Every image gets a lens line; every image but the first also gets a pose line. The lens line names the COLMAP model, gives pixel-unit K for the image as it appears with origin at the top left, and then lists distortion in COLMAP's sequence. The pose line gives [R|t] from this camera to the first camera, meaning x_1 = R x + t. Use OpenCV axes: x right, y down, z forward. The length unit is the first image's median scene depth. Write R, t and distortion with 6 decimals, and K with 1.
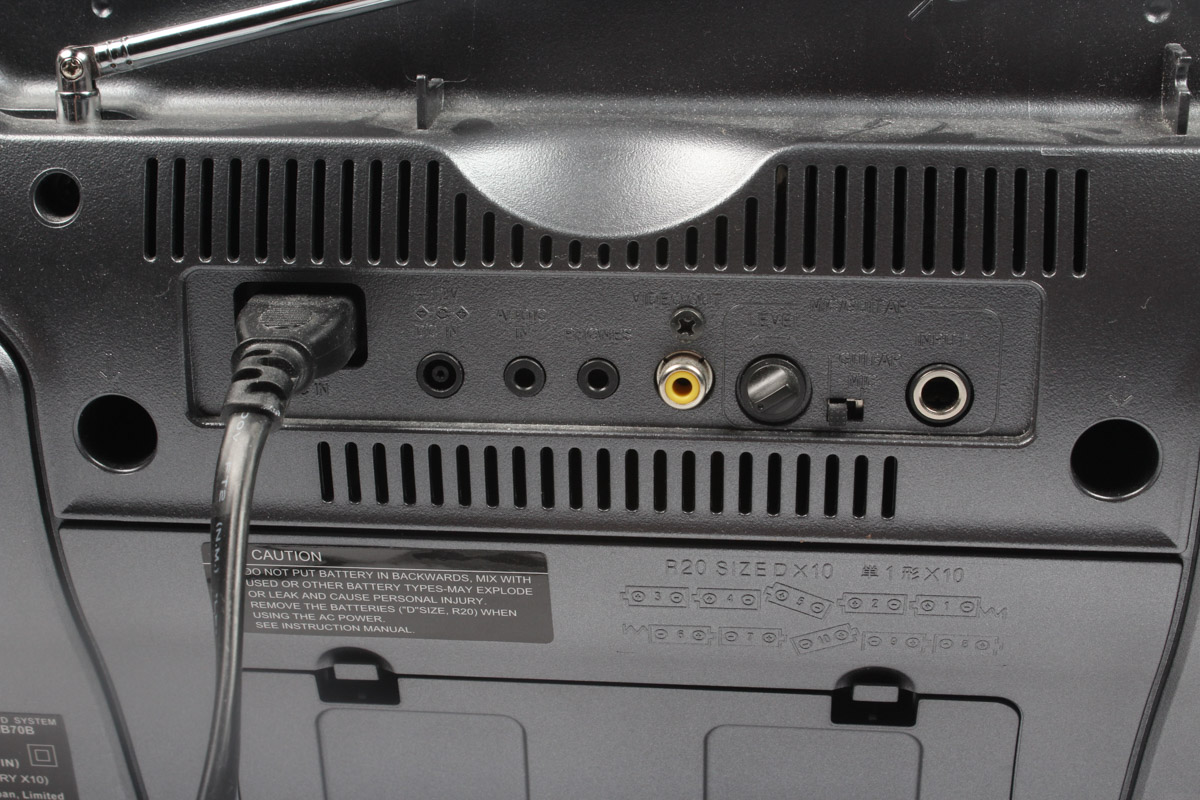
lens RADIAL K [[1947.7, 0, 595.2], [0, 1947.7, 403.8], [0, 0, 1]] dist [0.013426, 0.000000]
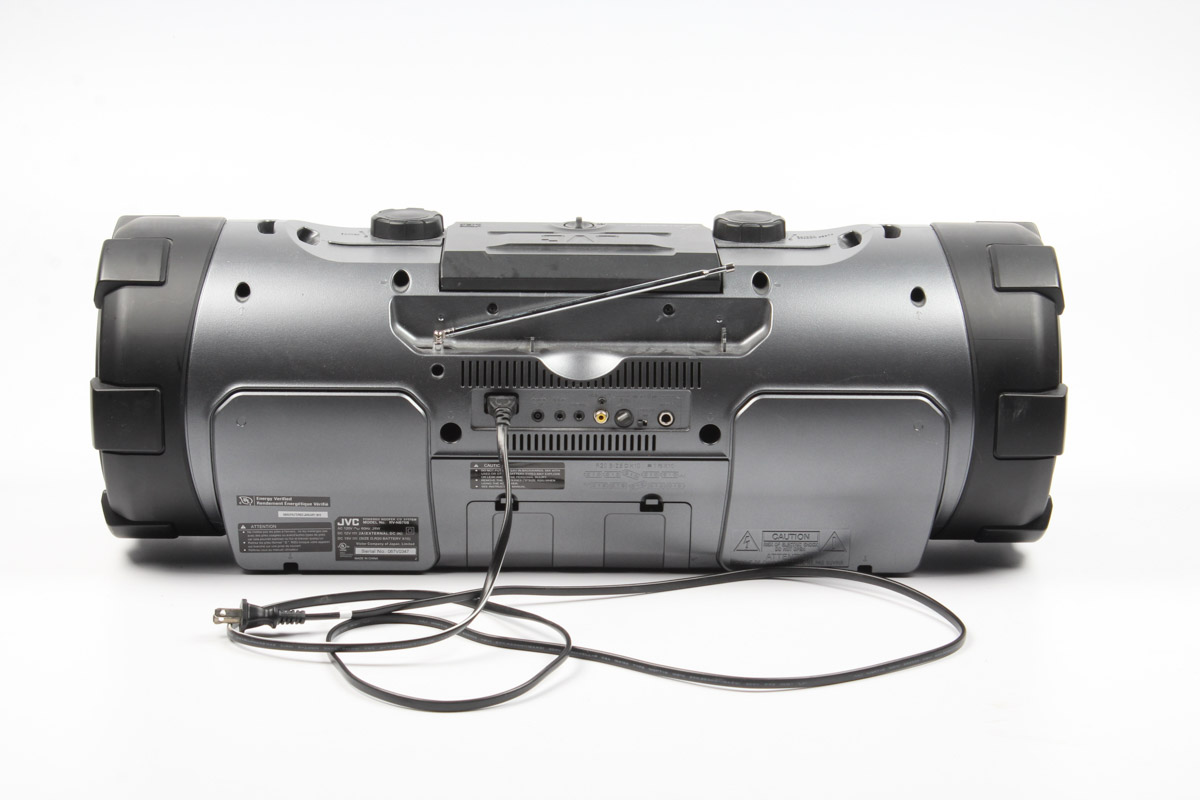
lens RADIAL K [[1951.0, 0, 604.8], [0, 1951.0, 408.5], [0, 0, 1]] dist [0.199608, 0.000000]
pose [[0.993302, -0.015262, 0.114531, -0.390807], [0.019004, 0.999318, -0.031647, 0.095416], [-0.113970, 0.033612, 0.992915, -2.852950]]
